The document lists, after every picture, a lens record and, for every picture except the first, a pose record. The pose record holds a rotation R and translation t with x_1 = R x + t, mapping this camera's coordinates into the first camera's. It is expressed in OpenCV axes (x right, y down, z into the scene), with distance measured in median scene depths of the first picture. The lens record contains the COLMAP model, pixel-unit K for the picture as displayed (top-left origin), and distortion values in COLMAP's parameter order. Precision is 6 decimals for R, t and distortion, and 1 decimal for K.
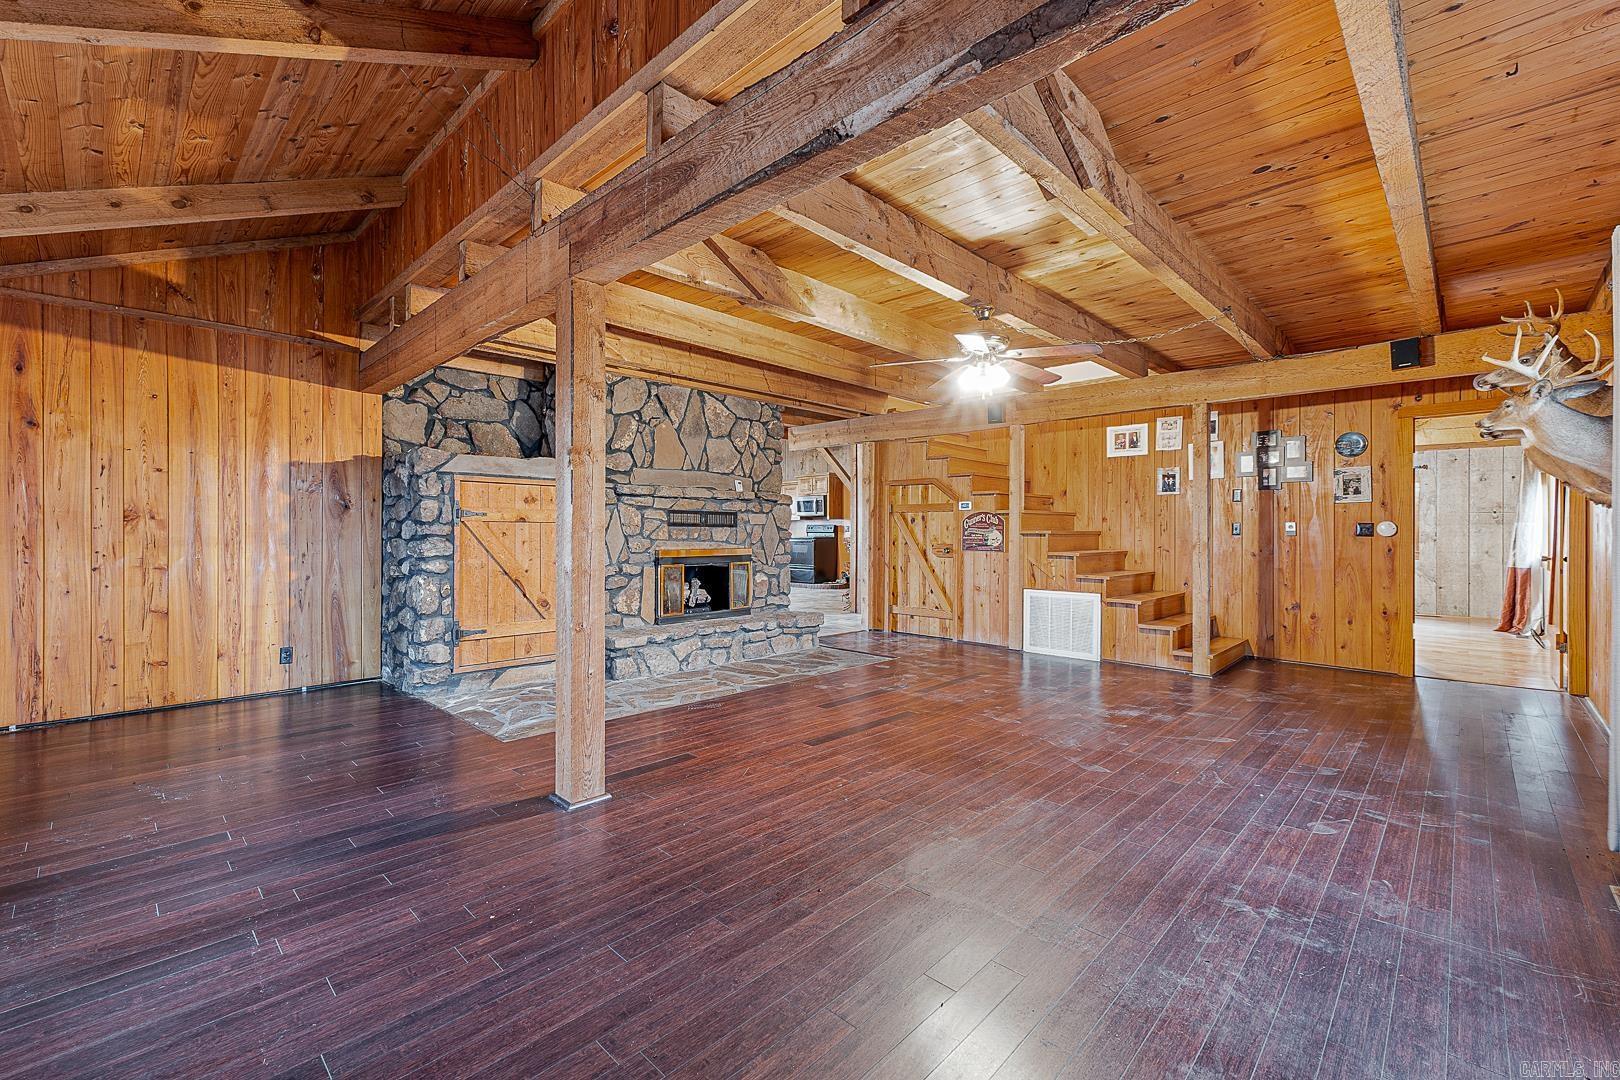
lens RADIAL K [[689.2, 0, 810.0], [0, 689.2, 540.0], [0, 0, 1]] dist [0.011269, 0.000214]
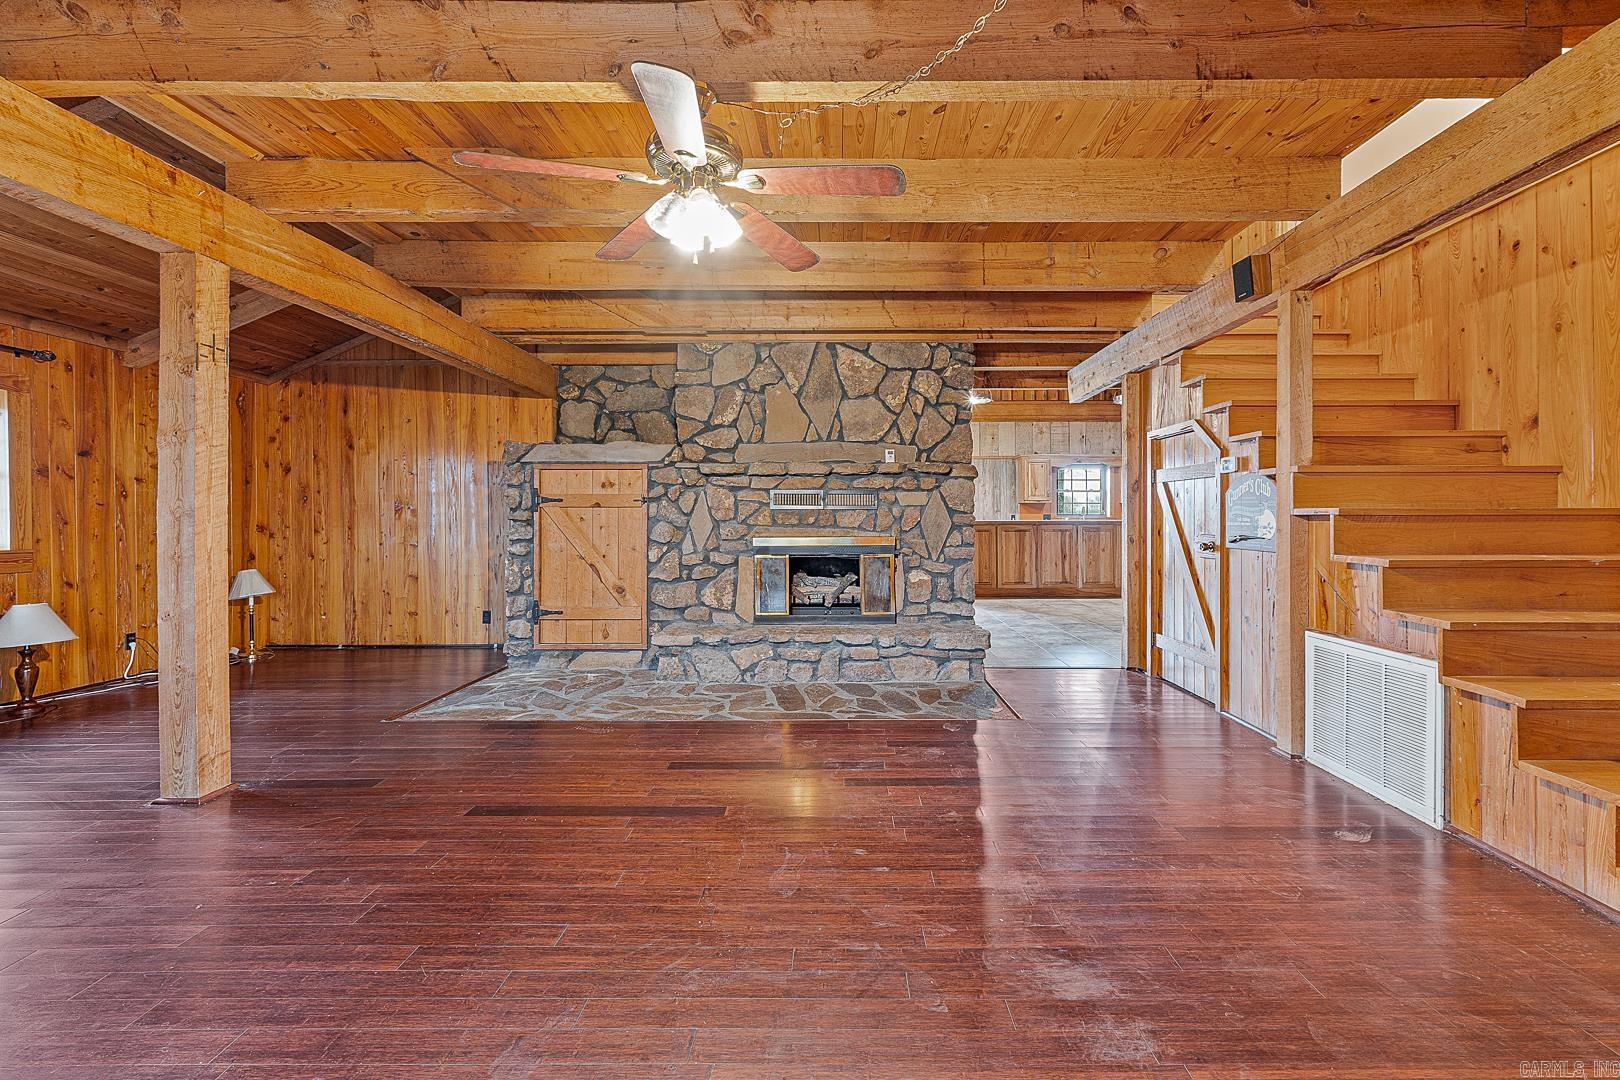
lens RADIAL K [[699.1, 0, 814.8], [0, 699.1, 521.4], [0, 0, 1]] dist [0.009135, 0.000239]
pose [[0.696227, -0.001005, -0.717821, 0.479195], [-0.003997, 0.999978, -0.005277, -0.000968], [0.717811, 0.006544, 0.696207, 0.467183]]
